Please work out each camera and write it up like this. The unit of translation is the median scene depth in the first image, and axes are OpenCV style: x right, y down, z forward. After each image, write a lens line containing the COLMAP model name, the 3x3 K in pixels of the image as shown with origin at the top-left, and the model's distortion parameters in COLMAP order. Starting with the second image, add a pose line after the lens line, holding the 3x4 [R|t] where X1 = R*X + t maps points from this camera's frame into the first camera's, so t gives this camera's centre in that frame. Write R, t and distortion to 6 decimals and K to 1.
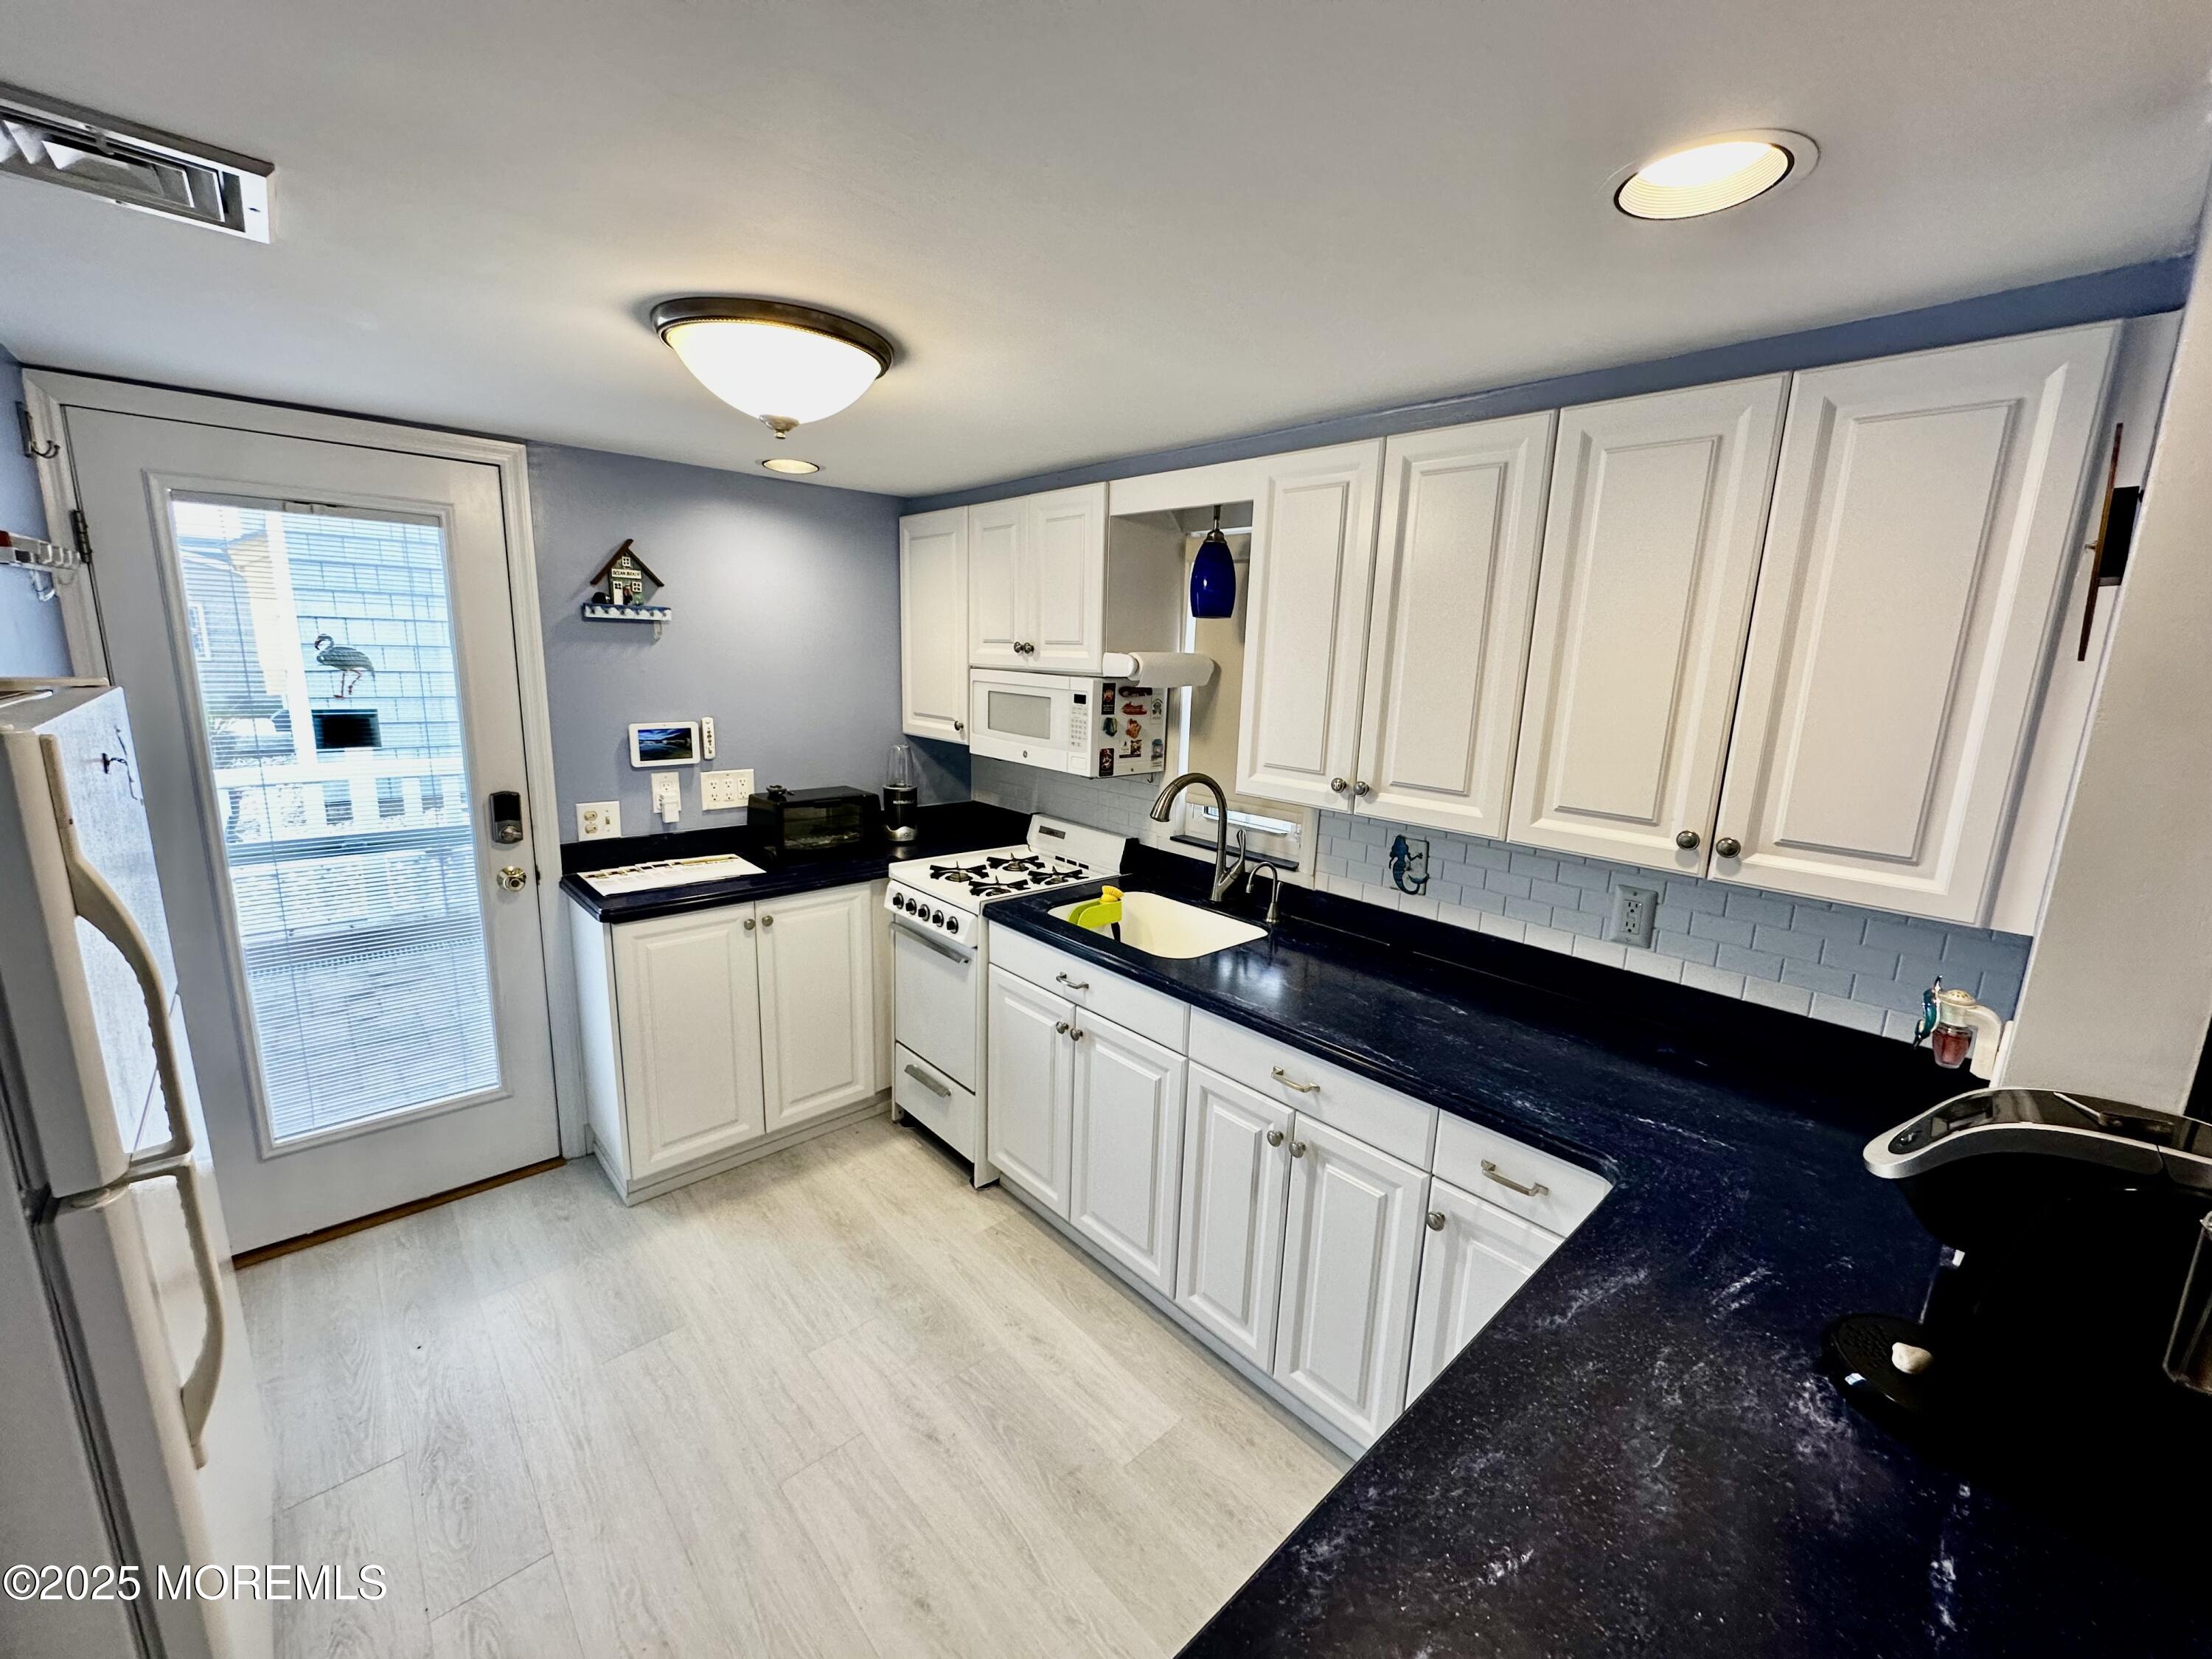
lens RADIAL K [[880.5, 0, 1101.1], [0, 880.5, 824.5], [0, 0, 1]] dist [-0.000938, 0.000515]
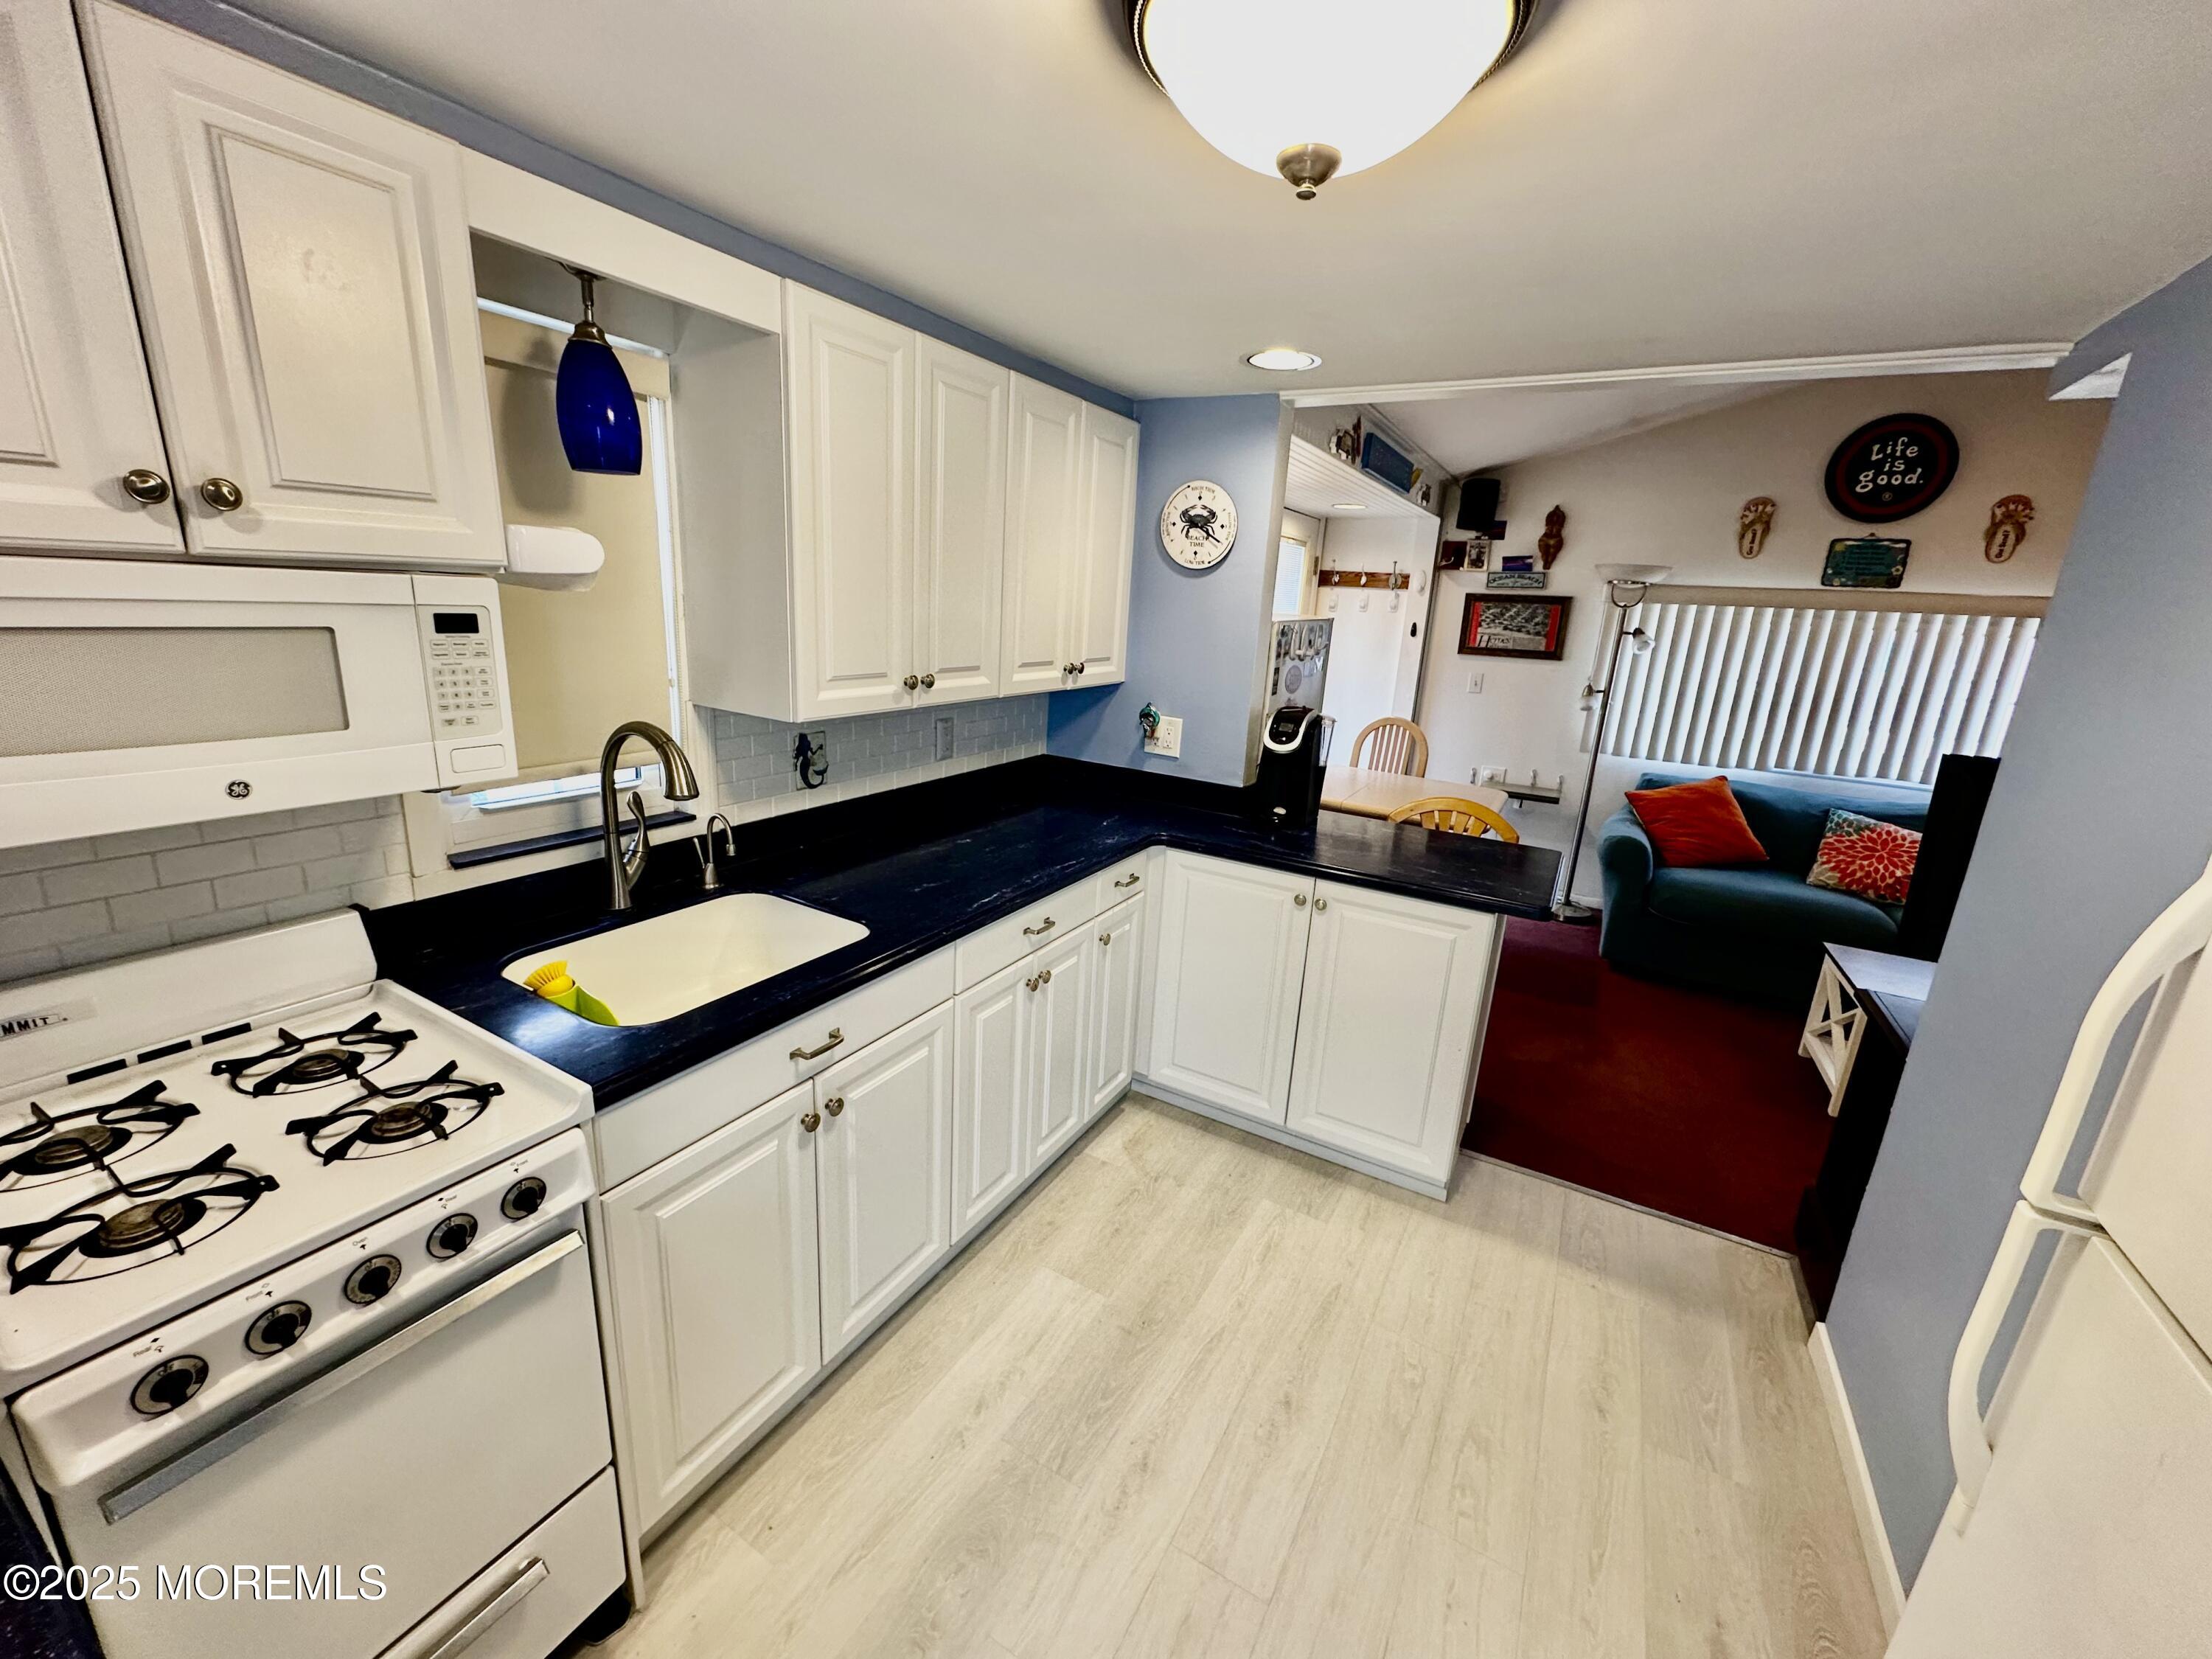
lens RADIAL K [[881.2, 0, 1106.6], [0, 881.2, 820.6], [0, 0, 1]] dist [-0.014981, 0.000030]
pose [[-0.303907, -0.288616, 0.907932, -0.672744], [0.121305, 0.933529, 0.337357, -0.184562], [-0.944947, 0.212662, -0.248695, 0.941118]]
